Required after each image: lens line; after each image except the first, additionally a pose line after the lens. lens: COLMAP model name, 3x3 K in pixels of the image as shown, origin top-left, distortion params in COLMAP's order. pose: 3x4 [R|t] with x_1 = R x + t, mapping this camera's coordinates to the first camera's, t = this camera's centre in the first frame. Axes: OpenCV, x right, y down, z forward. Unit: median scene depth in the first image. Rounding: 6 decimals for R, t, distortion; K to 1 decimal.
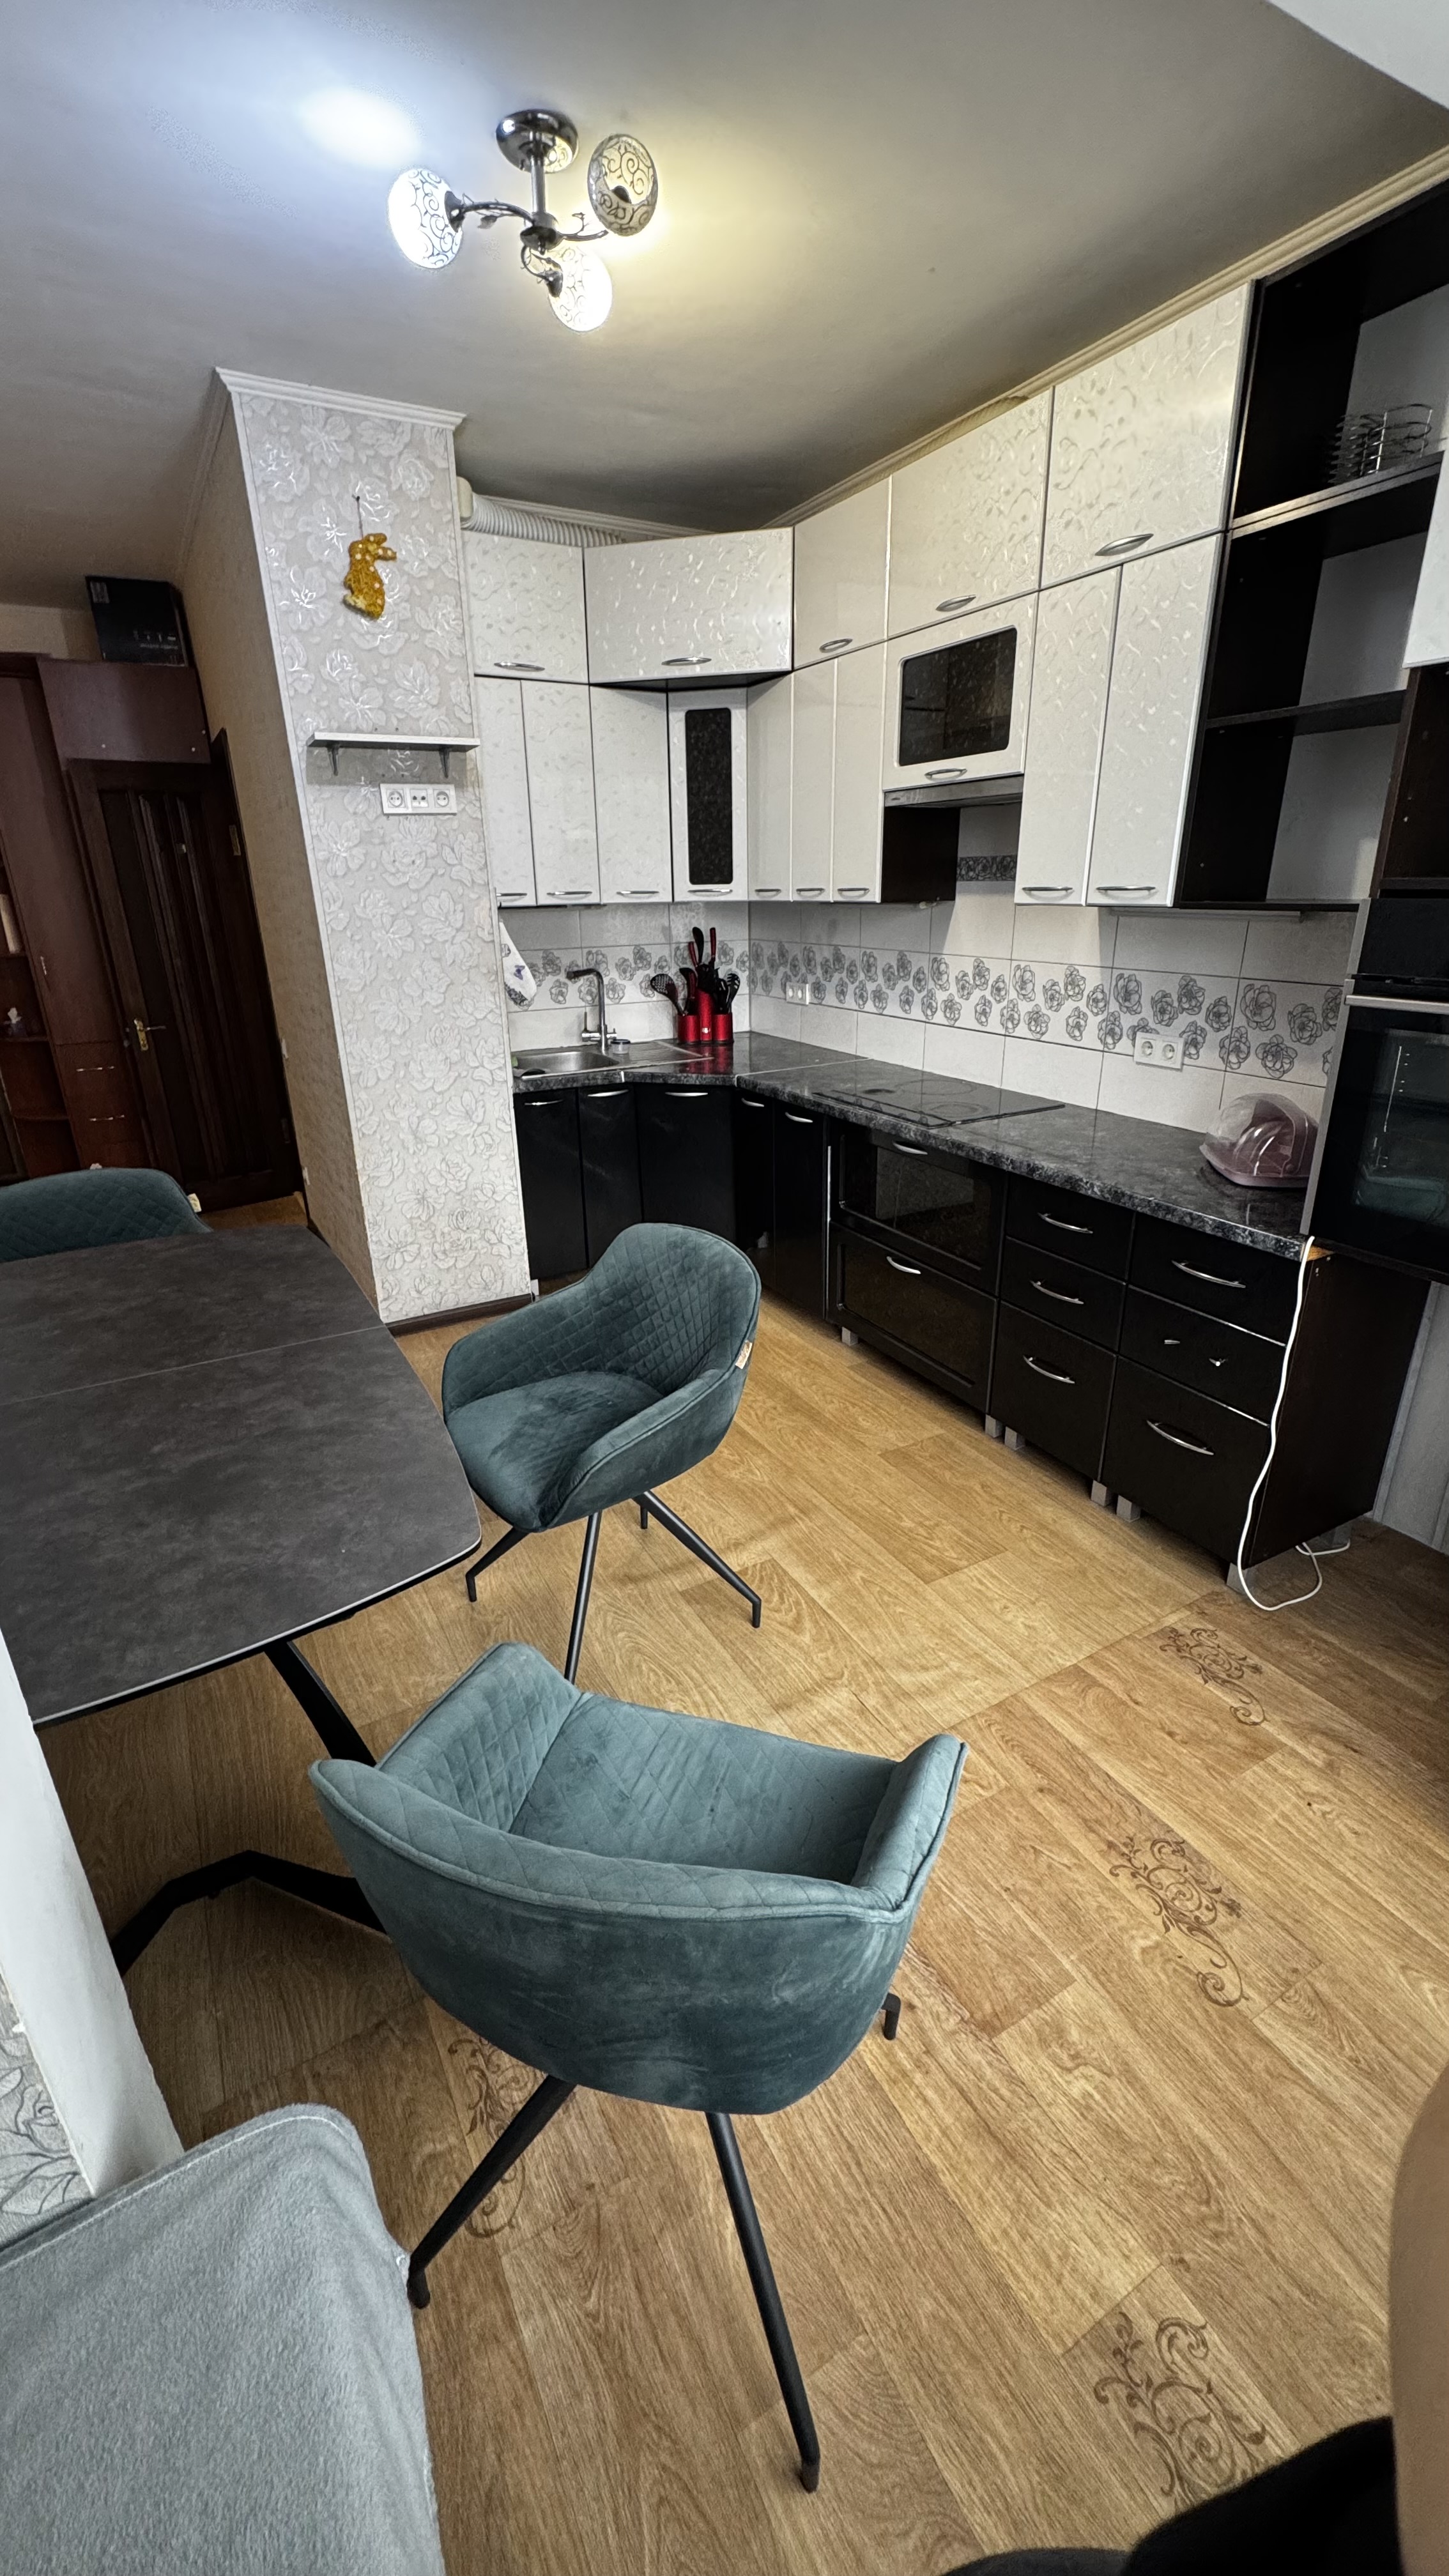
lens RADIAL K [[1034.7, 0, 725.5], [0, 1034.7, 1285.9], [0, 0, 1]] dist [-0.001961, 0.000407]
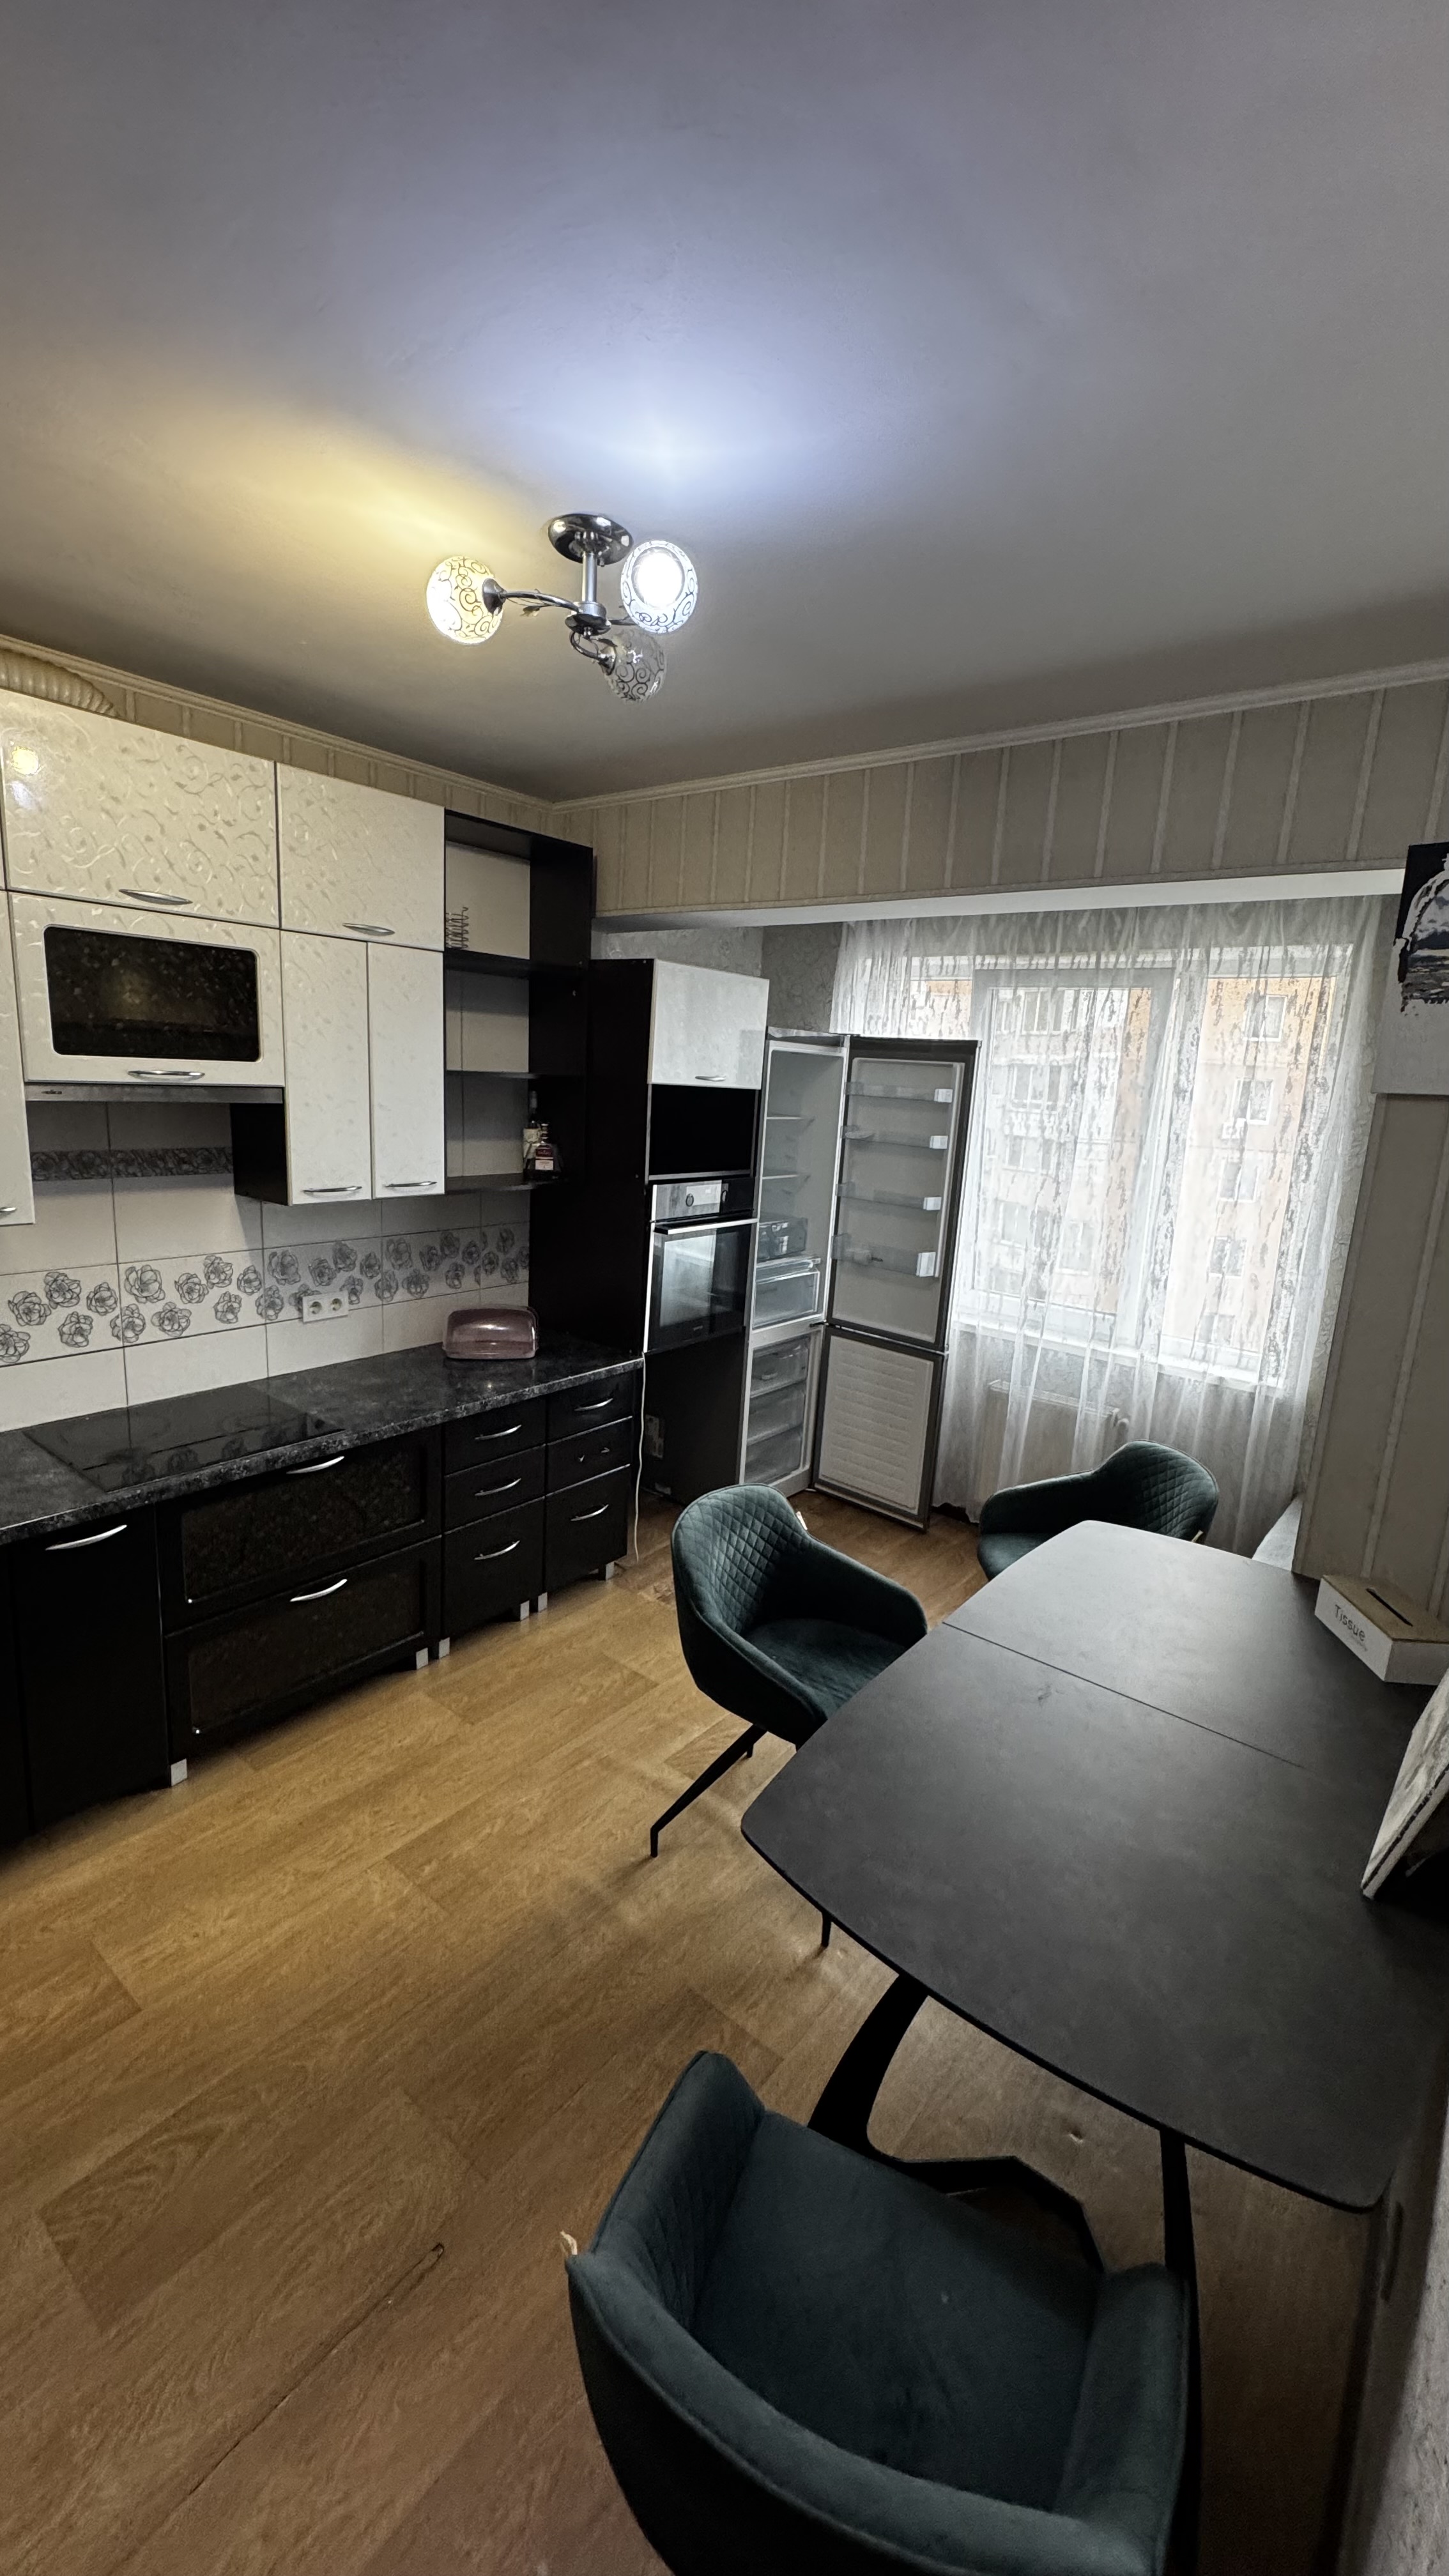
lens RADIAL K [[1034.7, 0, 721.3], [0, 1034.7, 1285.7], [0, 0, 1]] dist [-0.001961, 0.000407]
pose [[-0.374469, -0.189083, 0.907756, -0.776281], [0.300723, 0.901305, 0.311794, -0.464123], [-0.877120, 0.389740, -0.280649, 0.901599]]
